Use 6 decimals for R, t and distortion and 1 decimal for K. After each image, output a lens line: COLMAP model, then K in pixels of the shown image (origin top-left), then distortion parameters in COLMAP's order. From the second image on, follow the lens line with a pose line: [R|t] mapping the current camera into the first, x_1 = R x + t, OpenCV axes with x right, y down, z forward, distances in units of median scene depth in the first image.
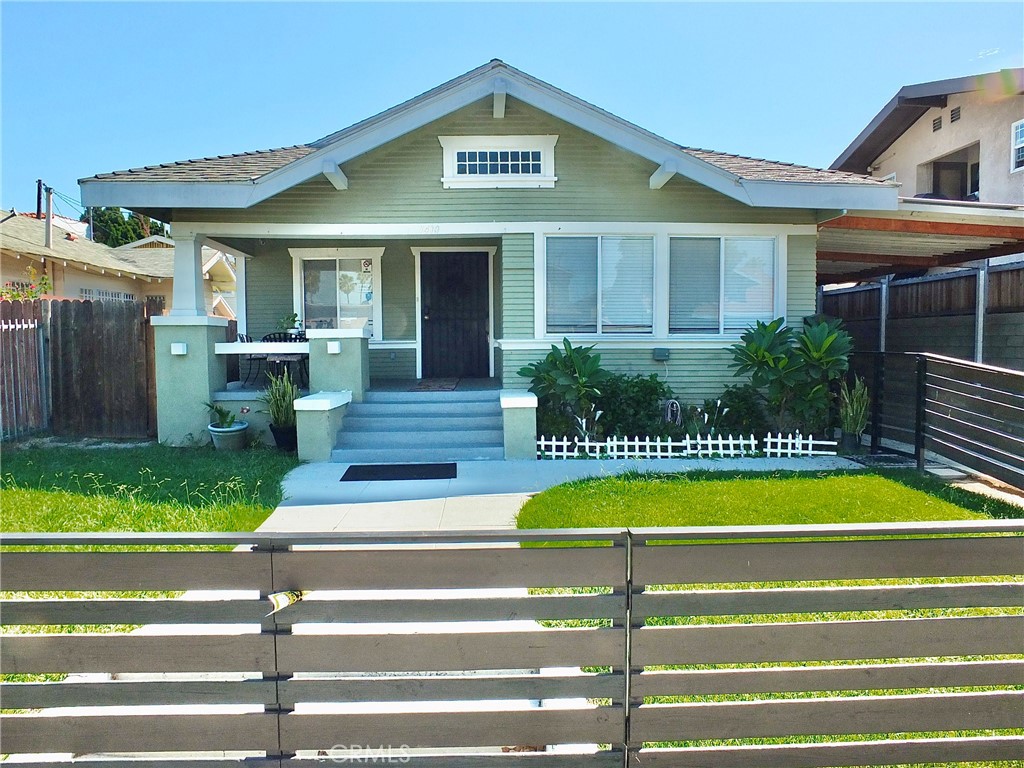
lens RADIAL K [[663.4, 0, 510.9], [0, 663.4, 383.3], [0, 0, 1]] dist [-0.015551, -0.005530]
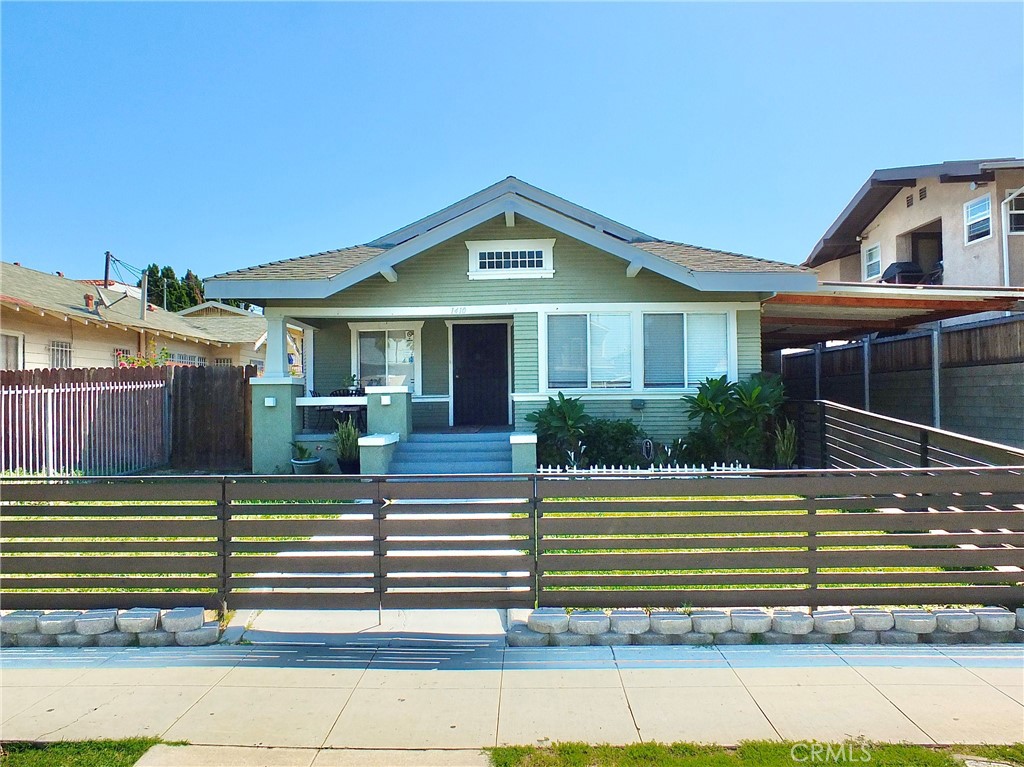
lens RADIAL K [[663.4, 0, 518.7], [0, 663.4, 391.9], [0, 0, 1]] dist [-0.015551, -0.005530]
pose [[0.999077, -0.007417, -0.042314, 0.051840], [0.004336, 0.997363, -0.072448, 0.025593], [0.042739, 0.072198, 0.996474, -0.298710]]
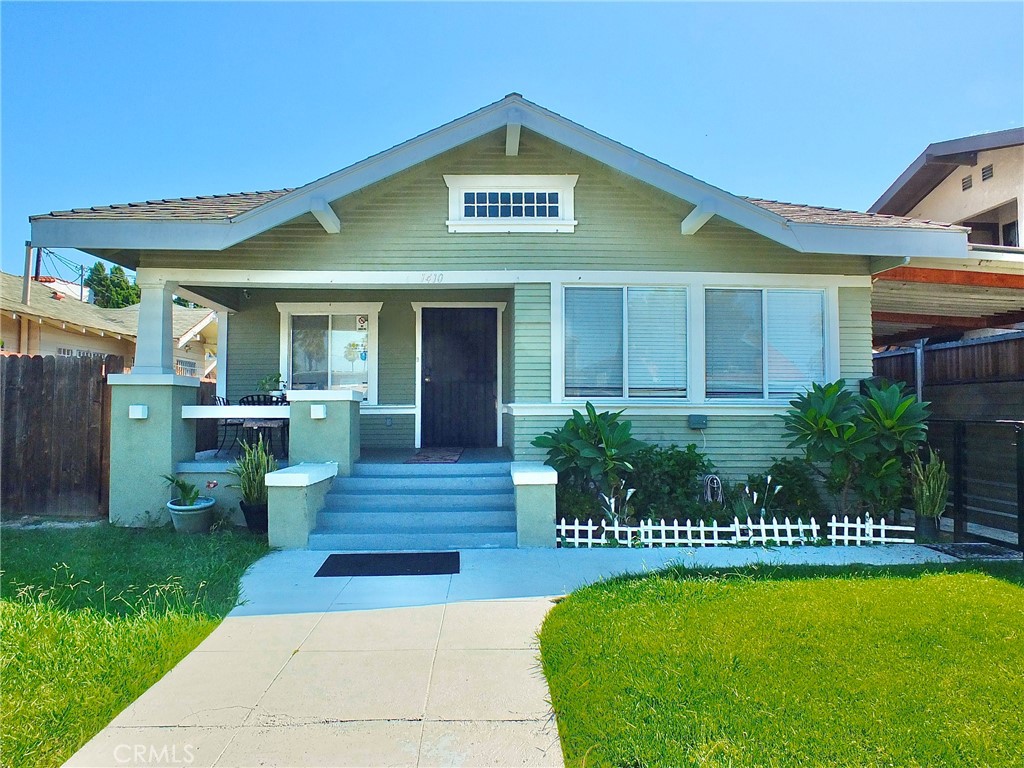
lens RADIAL K [[663.4, 0, 513.4], [0, 663.4, 392.5], [0, 0, 1]] dist [-0.015551, -0.005530]
pose [[0.999984, 0.005680, -0.000563, -0.013486], [-0.005707, 0.996007, -0.089092, -0.003600], [0.000055, 0.089094, 0.996023, 0.138890]]
